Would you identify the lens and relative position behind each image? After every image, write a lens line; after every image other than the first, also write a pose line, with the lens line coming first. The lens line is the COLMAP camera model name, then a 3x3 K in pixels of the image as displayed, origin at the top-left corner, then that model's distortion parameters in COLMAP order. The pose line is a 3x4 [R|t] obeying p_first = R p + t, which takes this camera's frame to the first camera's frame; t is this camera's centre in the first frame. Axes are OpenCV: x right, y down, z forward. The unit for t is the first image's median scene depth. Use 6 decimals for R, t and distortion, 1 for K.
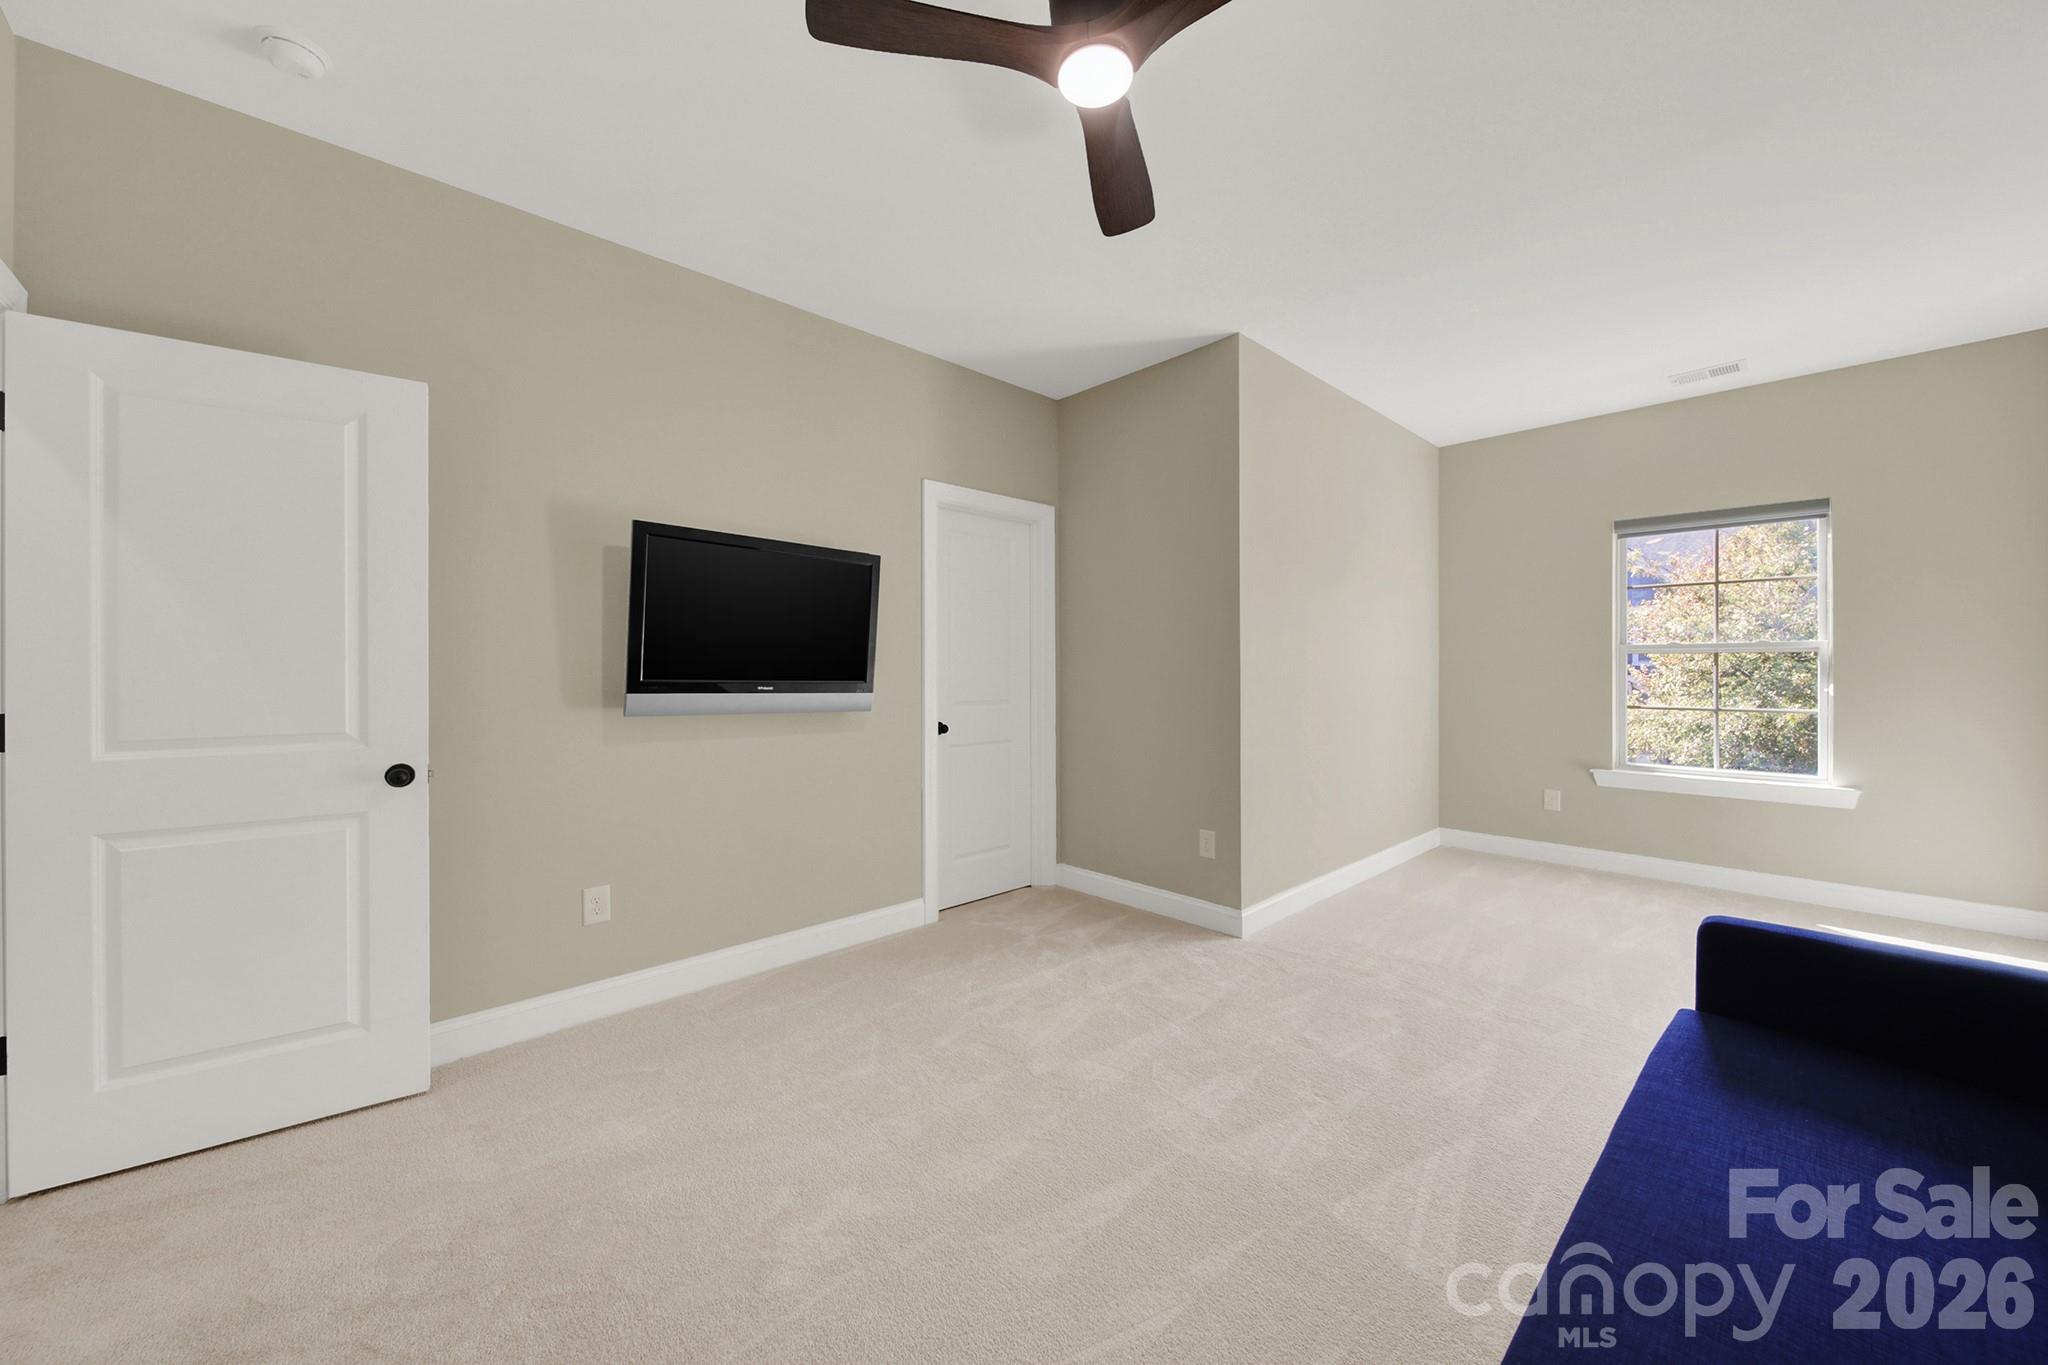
lens RADIAL K [[745.8, 0, 1033.4], [0, 745.8, 674.6], [0, 0, 1]] dist [0.000045, -0.000243]
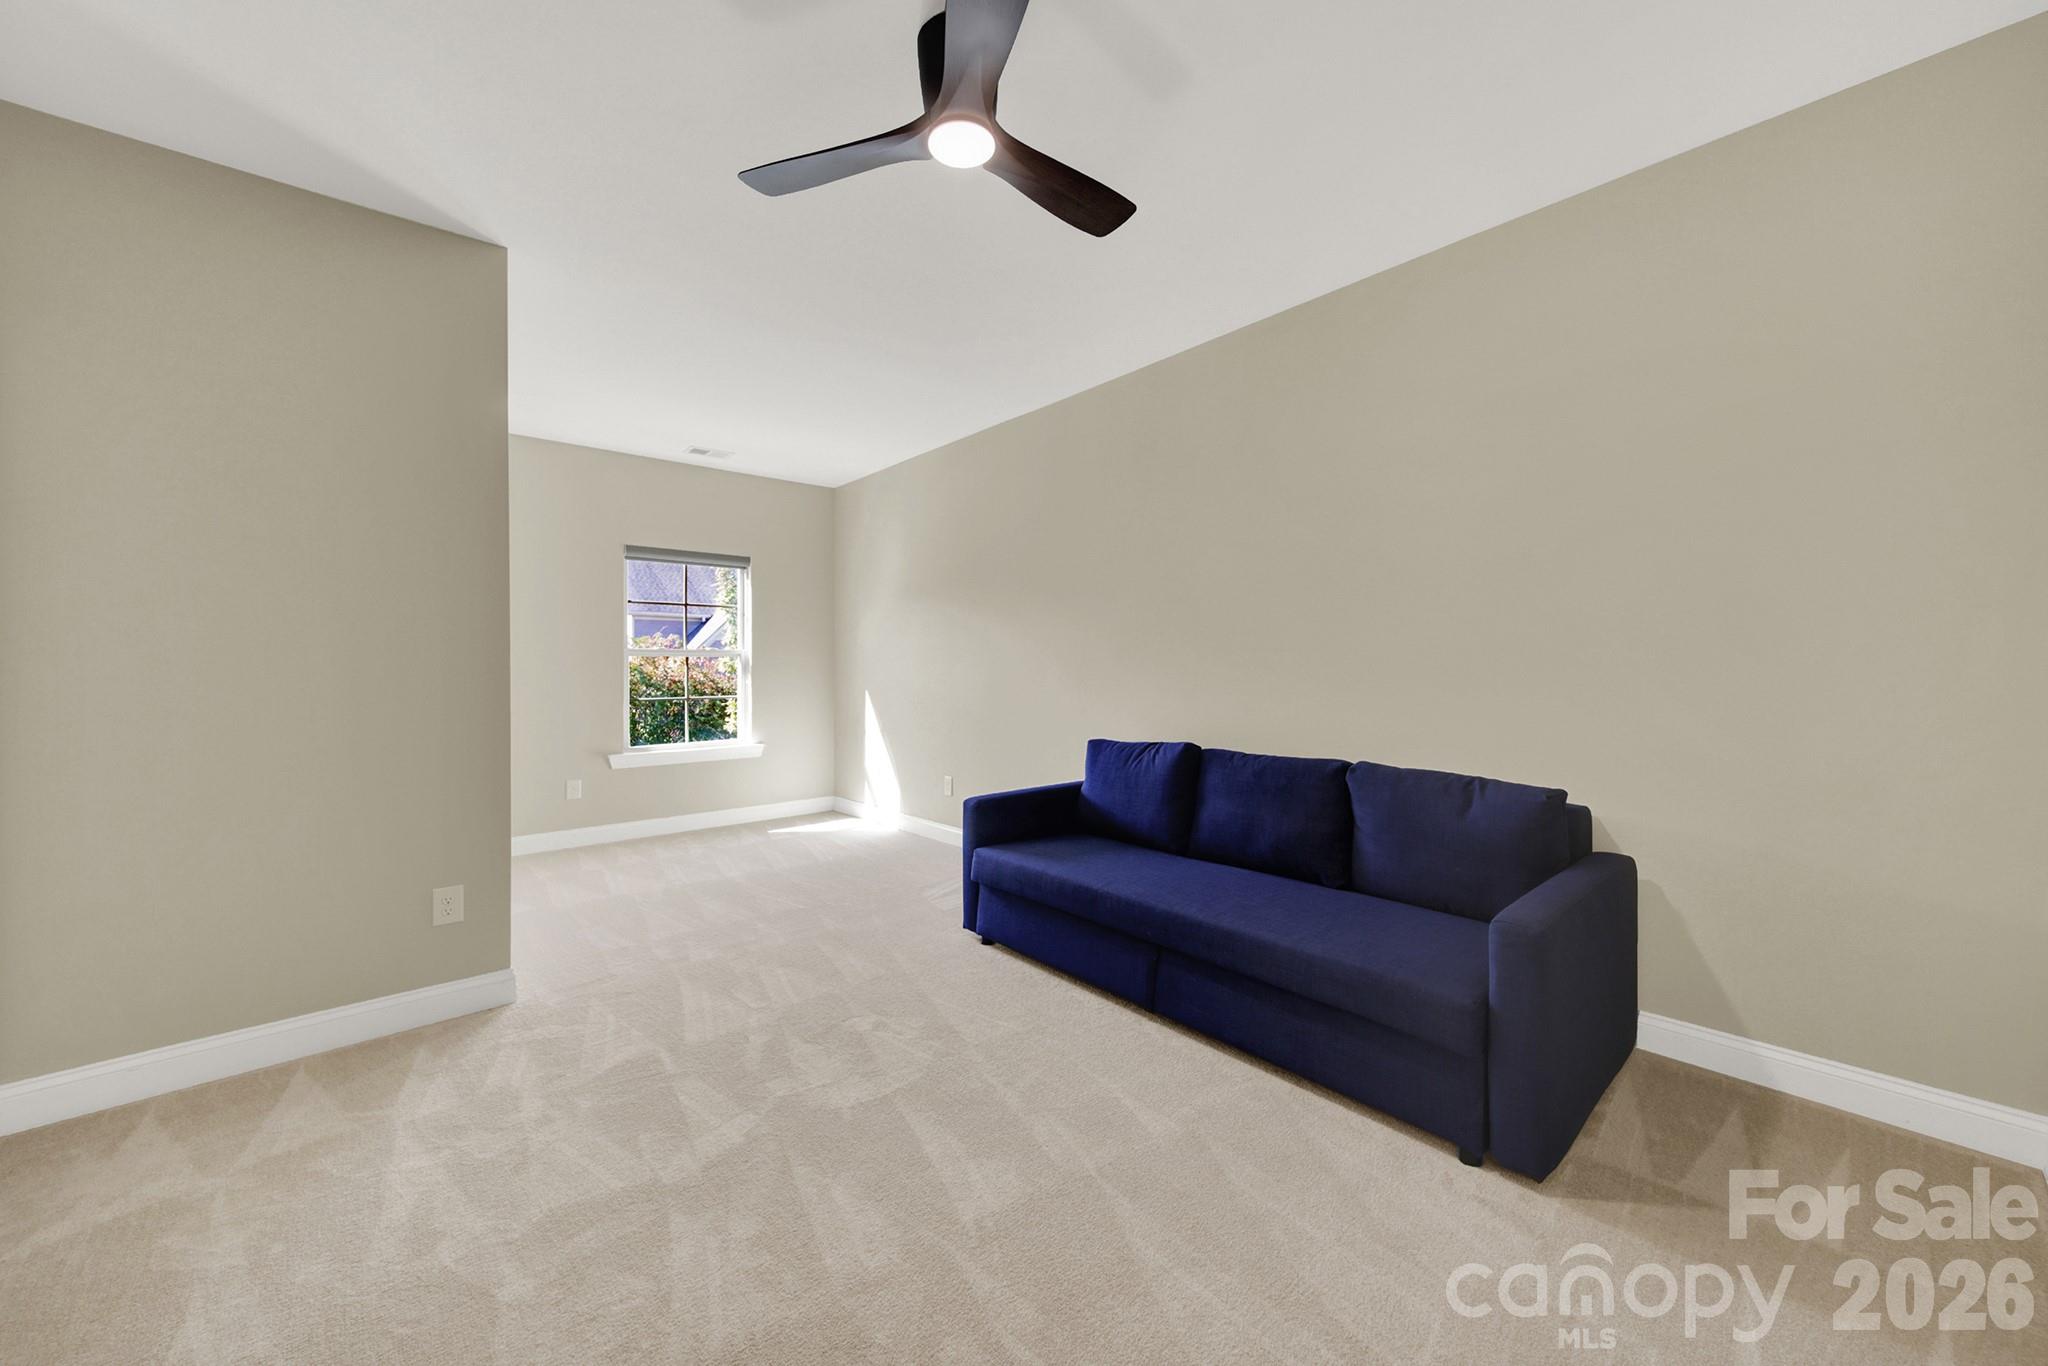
lens RADIAL K [[745.8, 0, 1033.4], [0, 745.8, 675.1], [0, 0, 1]] dist [0.000045, -0.000243]
pose [[0.031349, -0.010650, 0.999452, -0.470021], [0.012179, 0.999873, 0.010273, -0.002218], [-0.999434, 0.011850, 0.031475, 0.375667]]
